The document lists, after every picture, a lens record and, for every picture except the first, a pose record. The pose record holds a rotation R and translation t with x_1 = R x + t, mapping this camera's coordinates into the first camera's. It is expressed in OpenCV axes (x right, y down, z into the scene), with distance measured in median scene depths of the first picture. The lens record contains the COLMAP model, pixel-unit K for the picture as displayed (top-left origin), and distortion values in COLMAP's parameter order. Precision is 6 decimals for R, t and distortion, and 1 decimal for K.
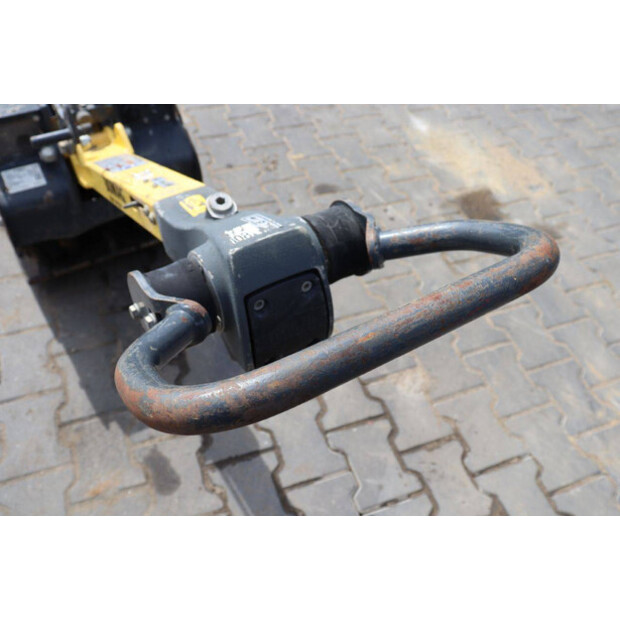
lens RADIAL K [[579.1, 0, 305.4], [0, 579.1, 307.7], [0, 0, 1]] dist [-0.142491, 0.193135]
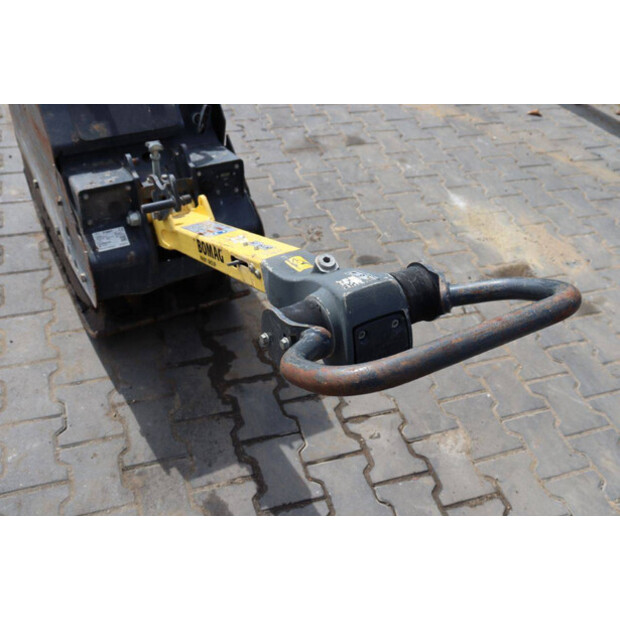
lens RADIAL K [[635.6, 0, 310.0], [0, 635.6, 310.0], [0, 0, 1]] dist [-0.121305, 0.239491]
pose [[0.999356, 0.029797, -0.020009, -0.066720], [-0.032146, 0.991030, -0.129715, 0.051678], [0.015964, 0.130274, 0.991349, -0.187256]]
